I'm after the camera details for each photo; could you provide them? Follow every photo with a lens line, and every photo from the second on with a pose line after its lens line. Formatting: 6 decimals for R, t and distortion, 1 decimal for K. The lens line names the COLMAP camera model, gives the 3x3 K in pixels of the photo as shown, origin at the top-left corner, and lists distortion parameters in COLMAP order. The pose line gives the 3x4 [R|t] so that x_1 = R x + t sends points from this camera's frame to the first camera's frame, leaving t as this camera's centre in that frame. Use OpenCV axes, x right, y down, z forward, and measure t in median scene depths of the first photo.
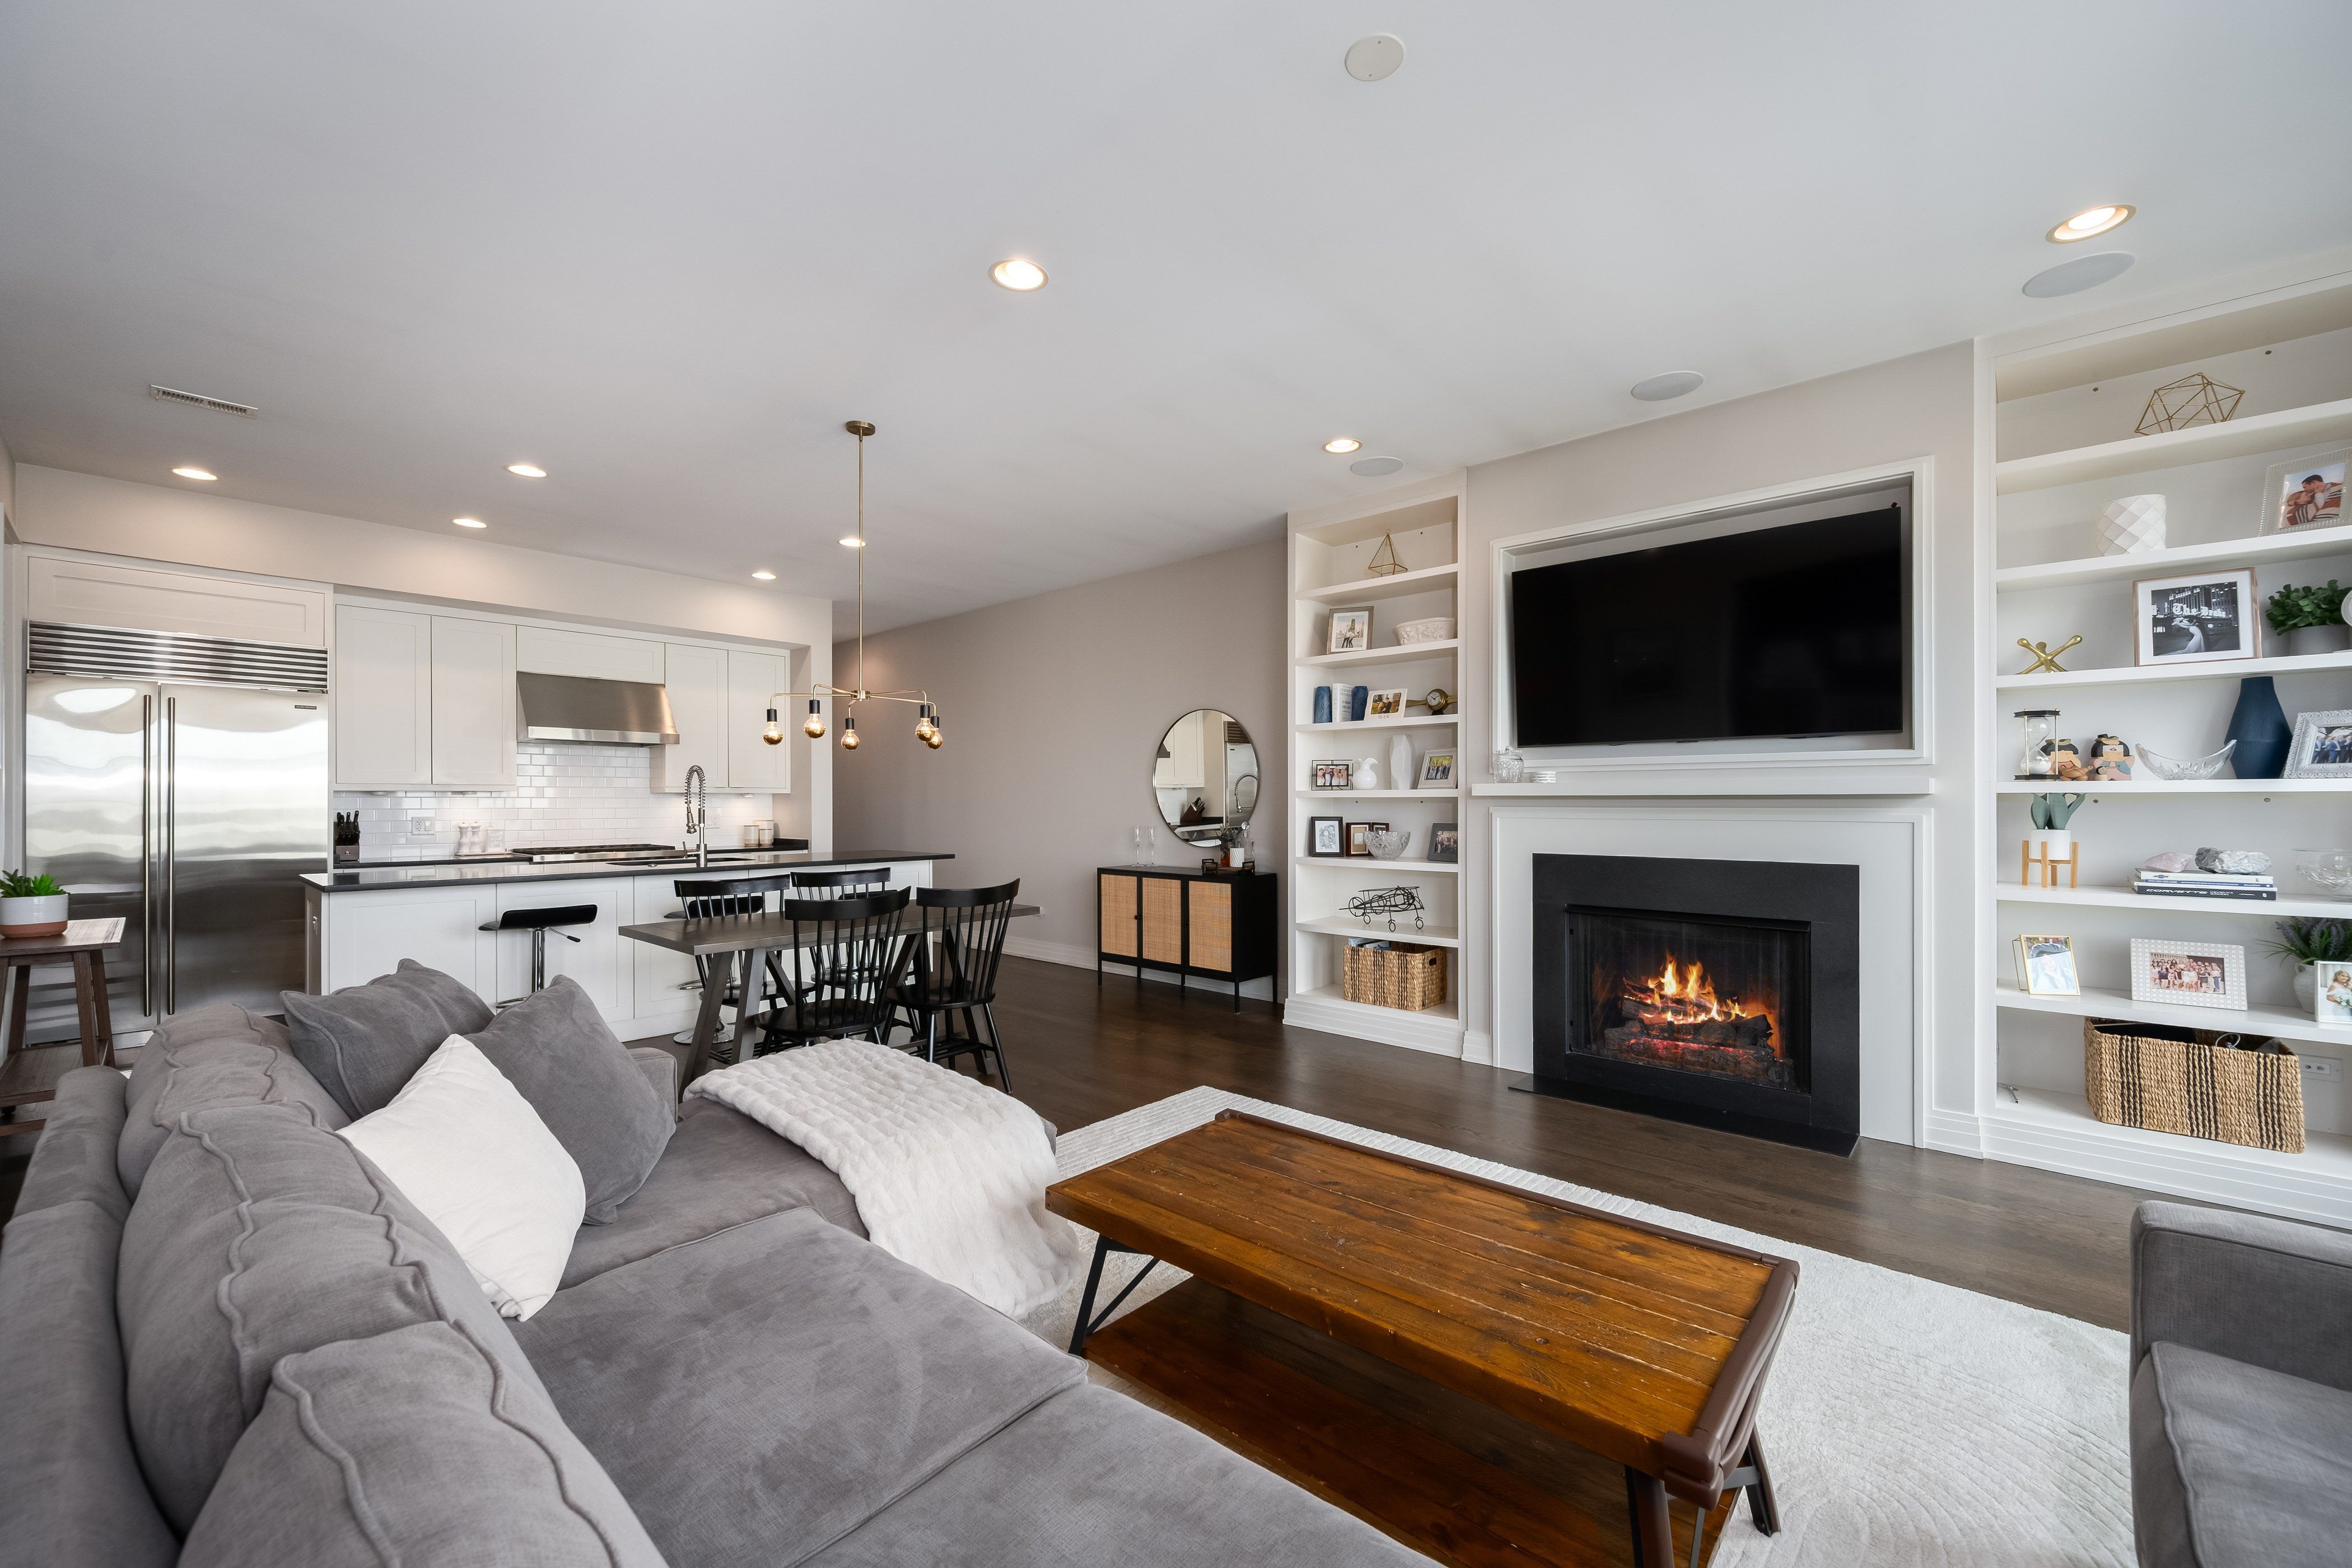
lens RADIAL K [[923.7, 0, 1186.0], [0, 923.7, 799.4], [0, 0, 1]] dist [-0.002769, -0.000125]
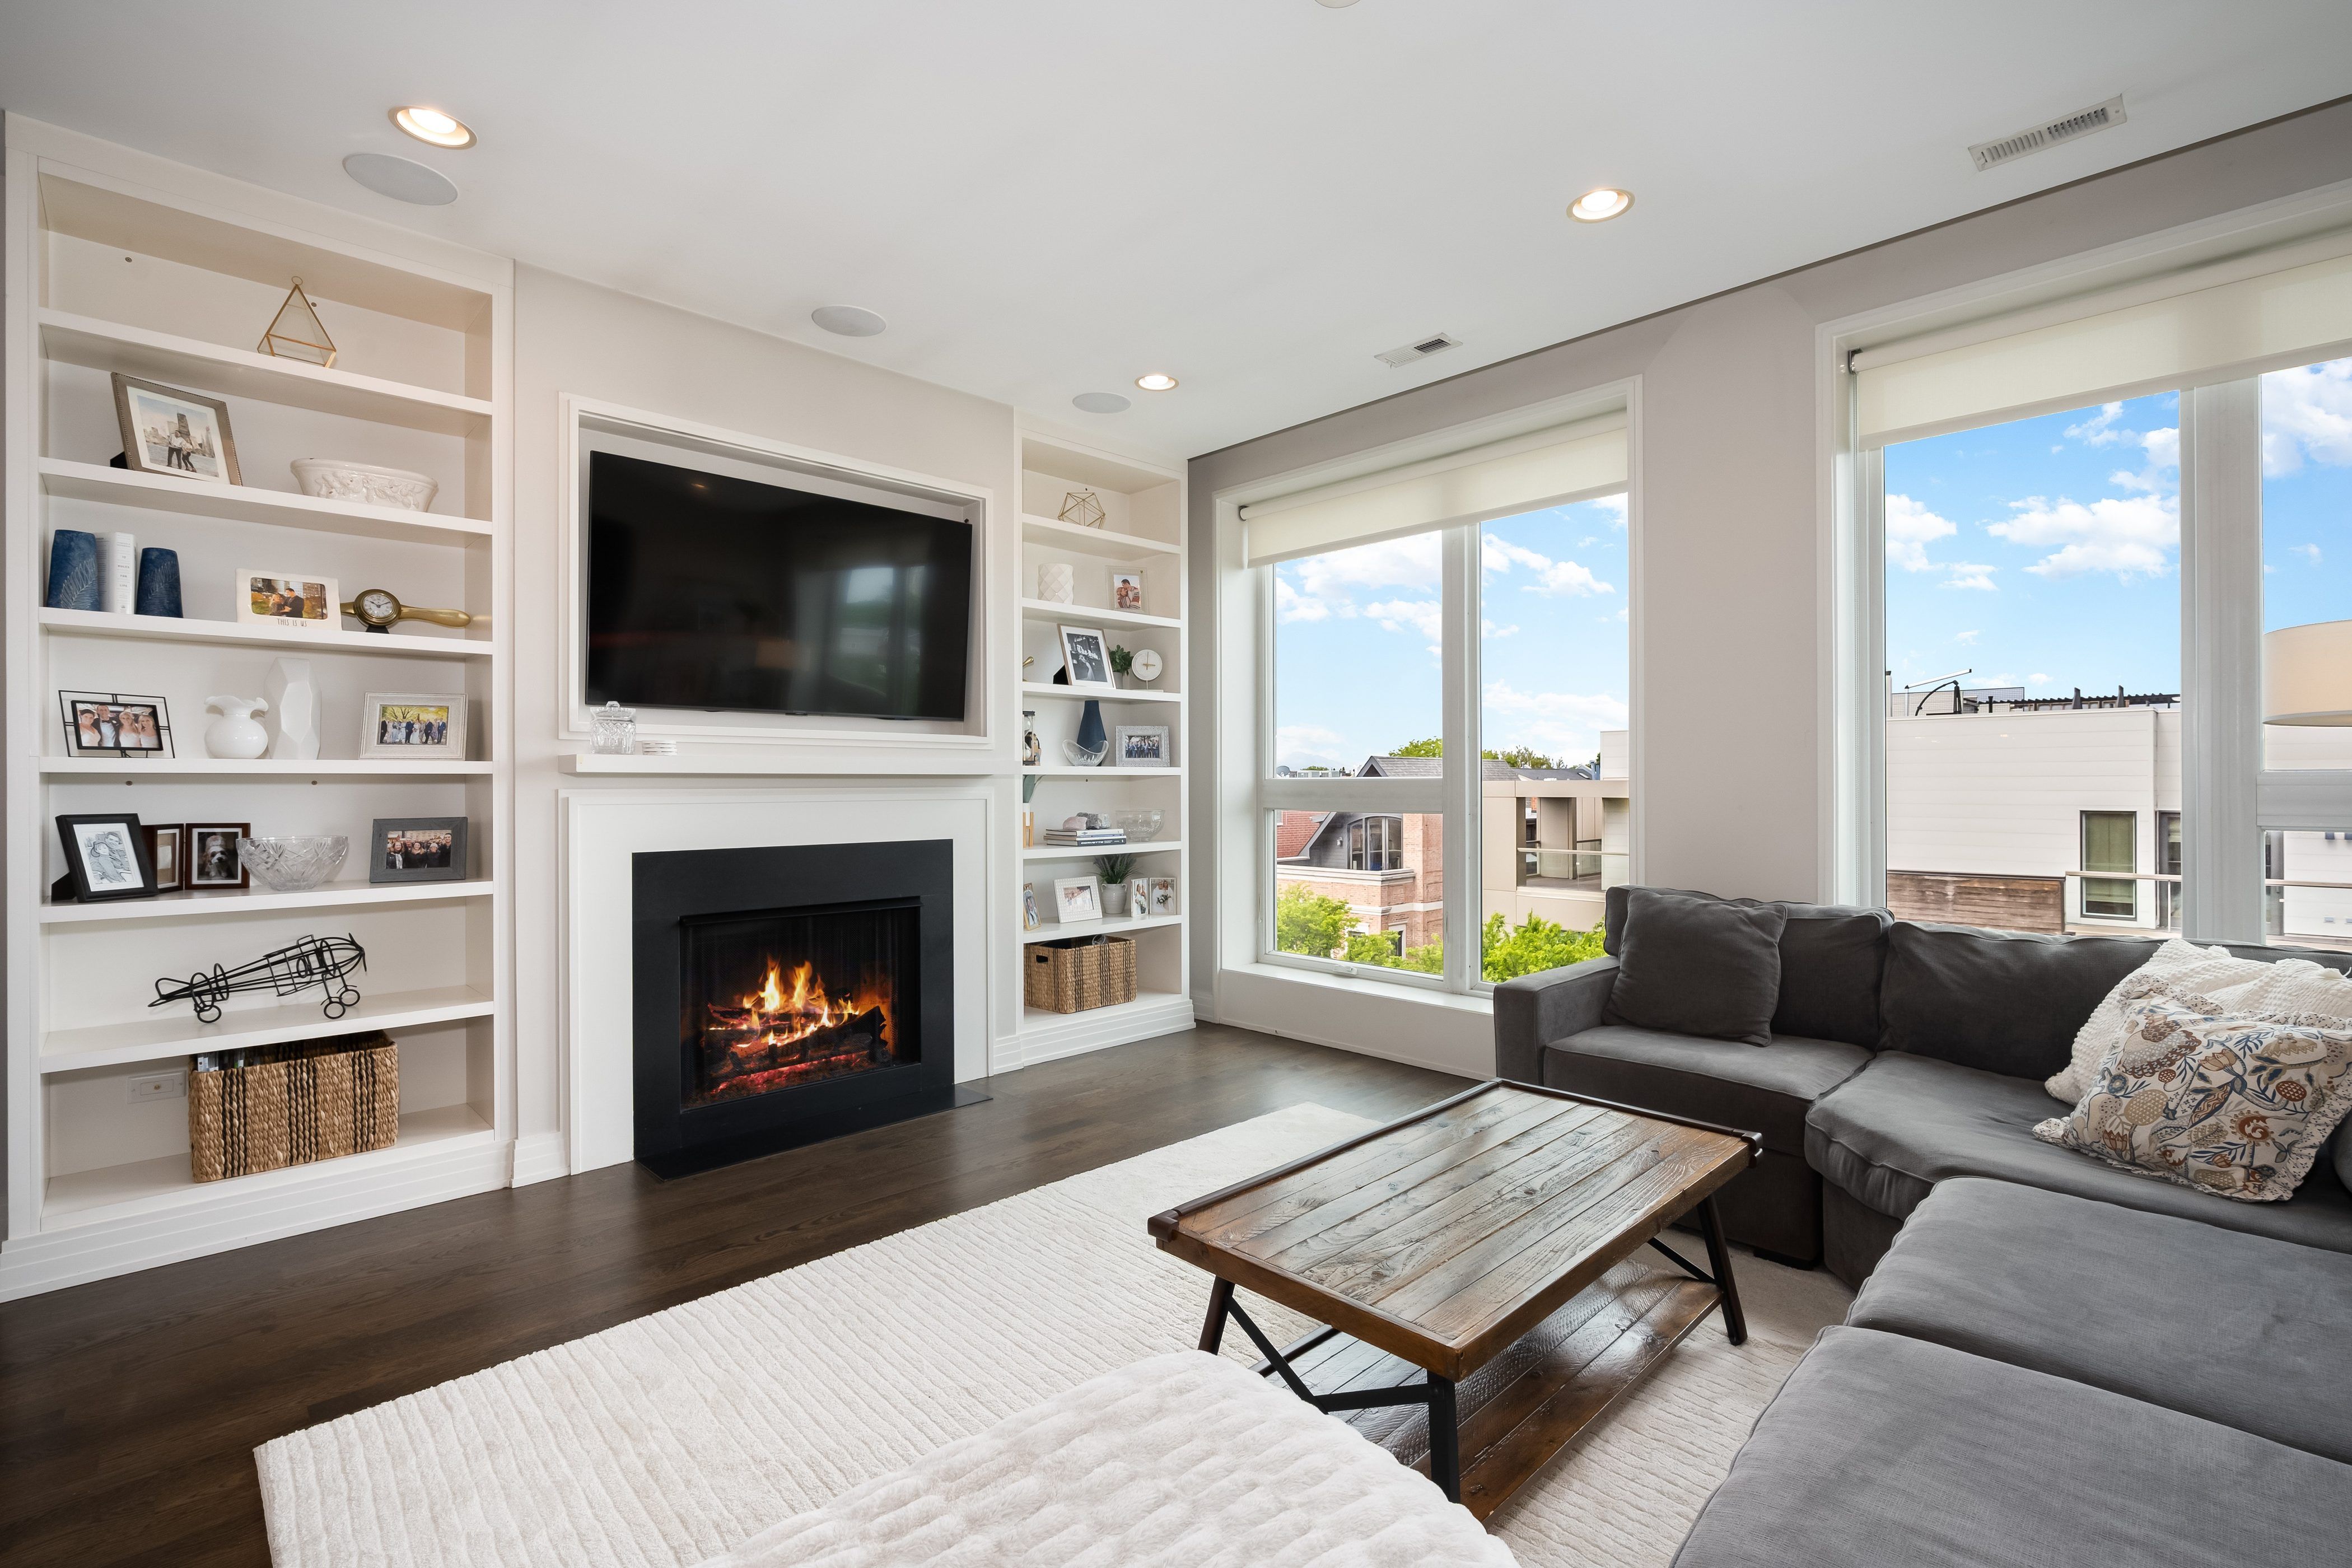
lens RADIAL K [[1066.6, 0, 1180.7], [0, 1066.6, 788.9], [0, 0, 1]] dist [-0.002284, -0.000371]
pose [[0.075198, -0.003012, 0.997164, -0.429548], [0.002203, 0.999993, 0.002854, 0.006940], [-0.997166, 0.001982, 0.075204, 0.523010]]
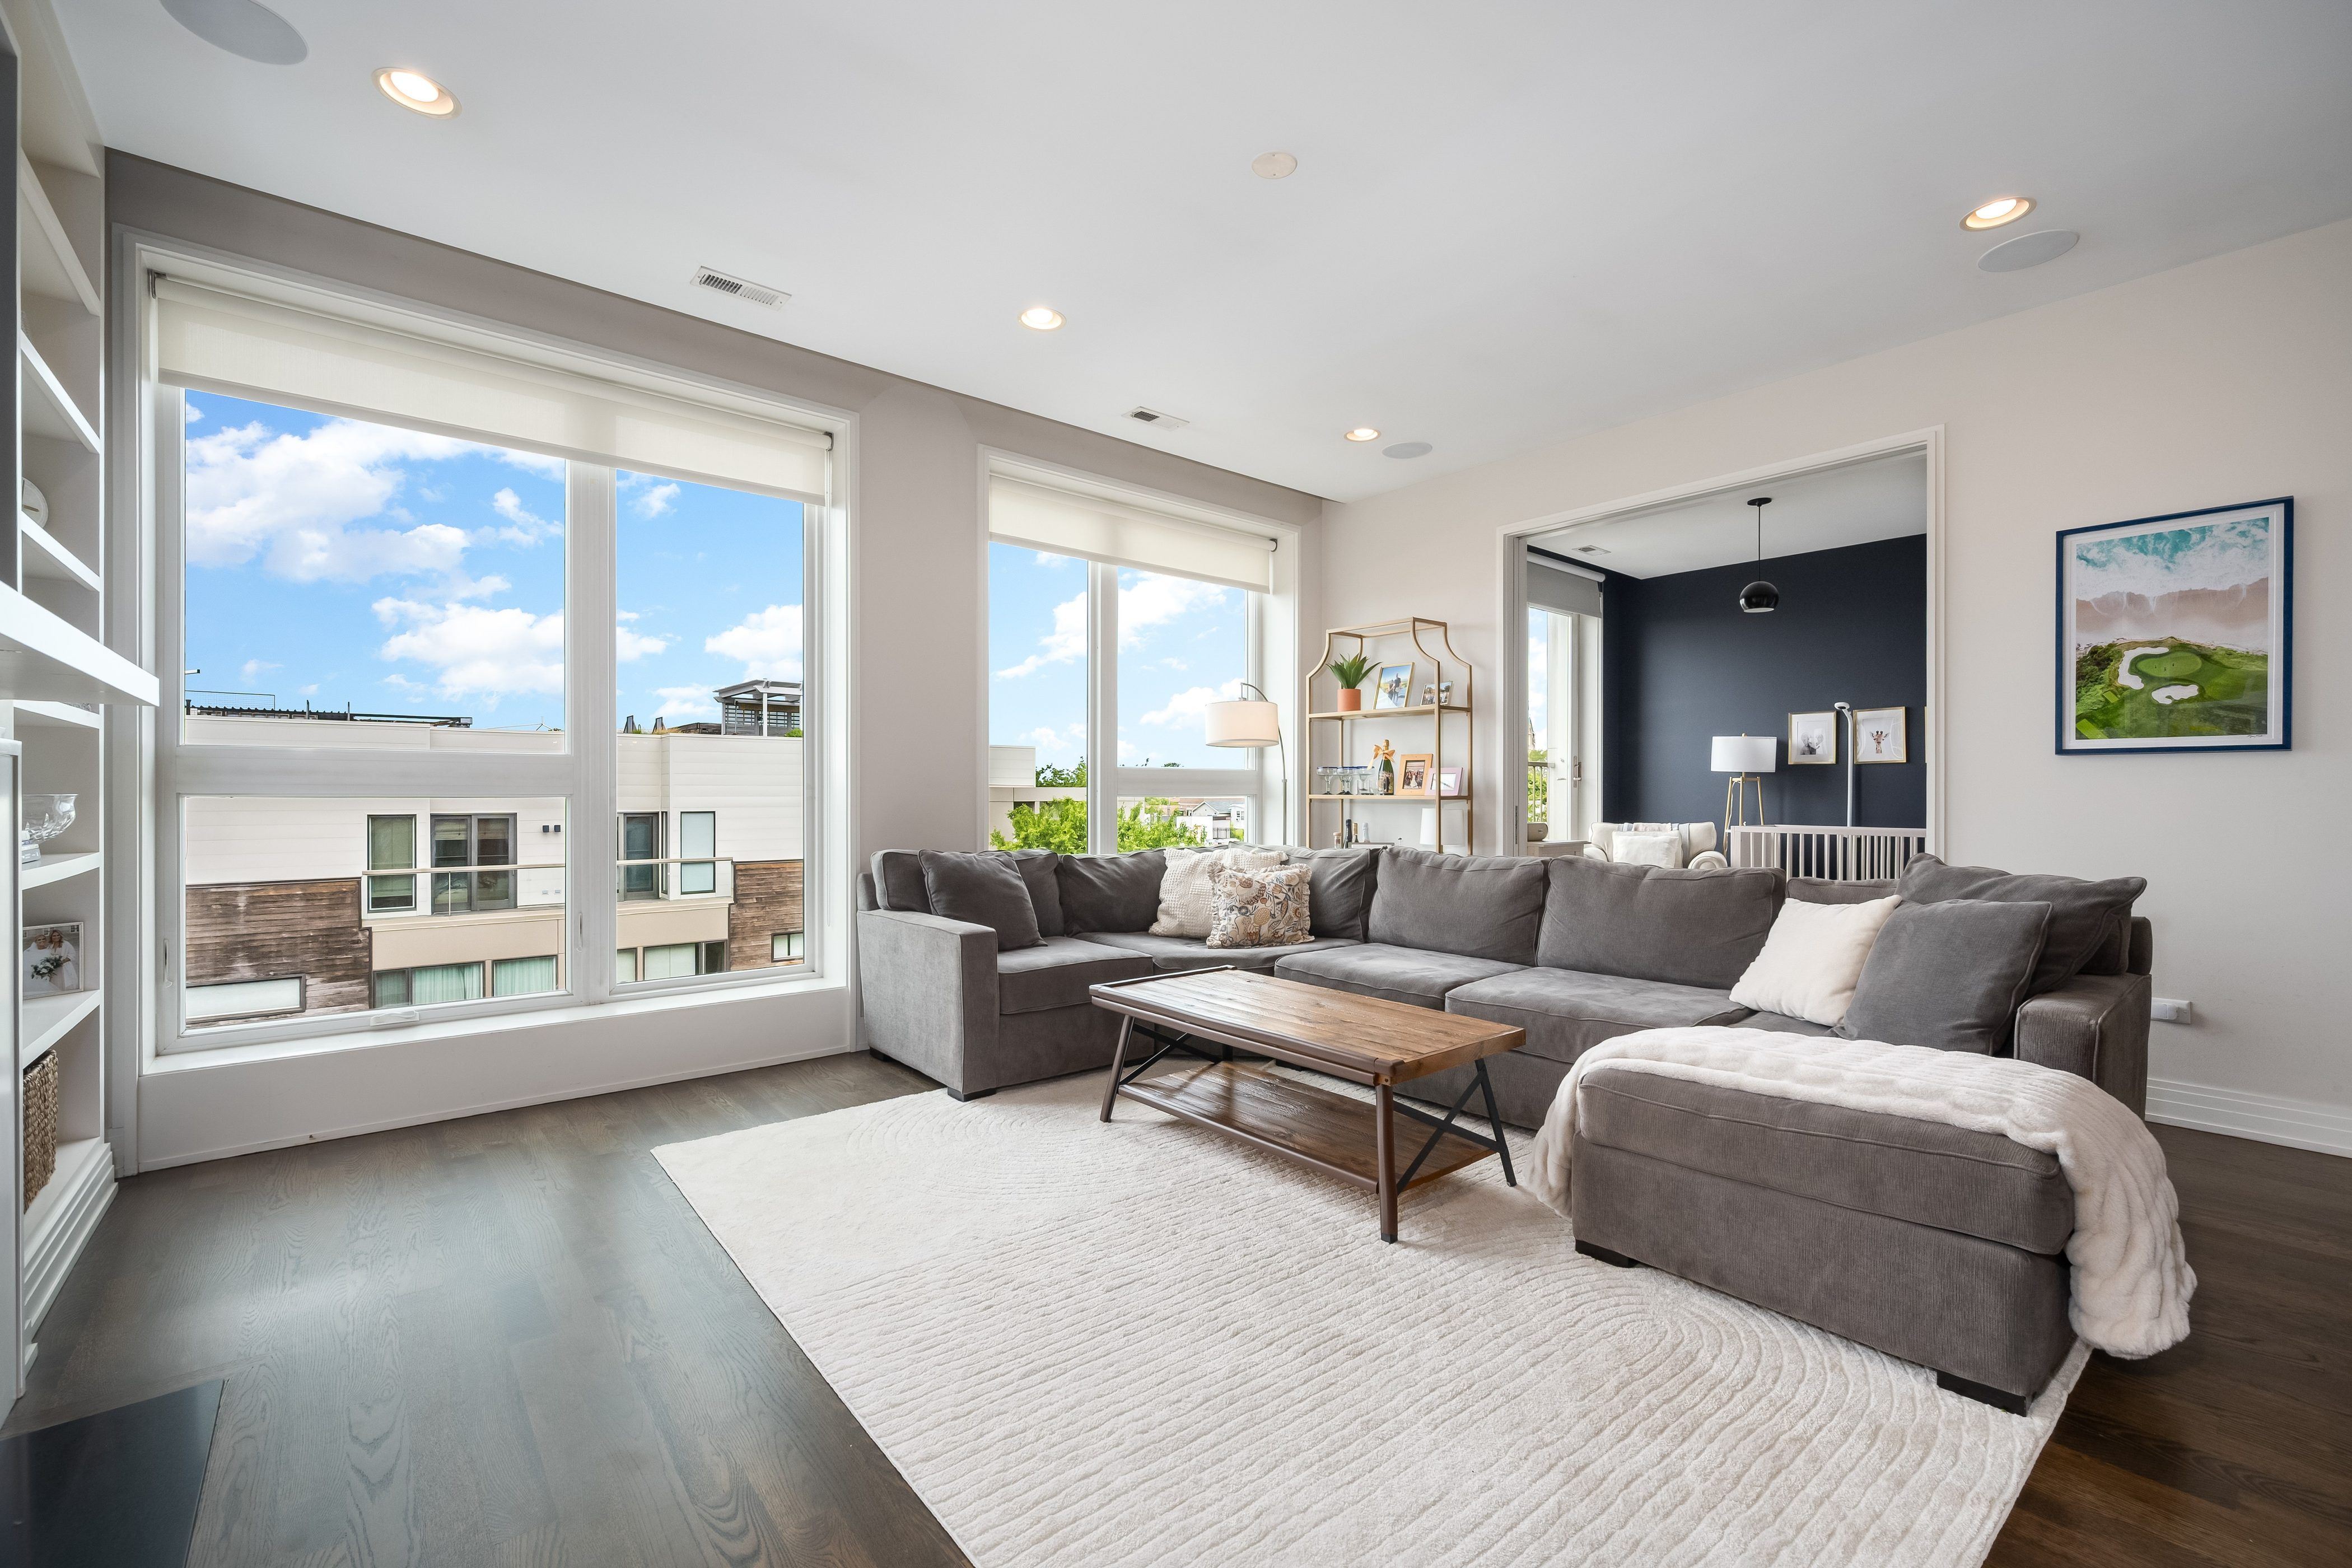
lens RADIAL K [[989.8, 0, 1180.1], [0, 989.8, 795.0], [0, 0, 1]] dist [-0.002322, -0.000358]
pose [[-0.990265, 0.000487, 0.139197, 0.100806], [0.000356, 0.999999, -0.000966, 0.039509], [-0.139198, -0.000907, -0.990264, 1.187448]]
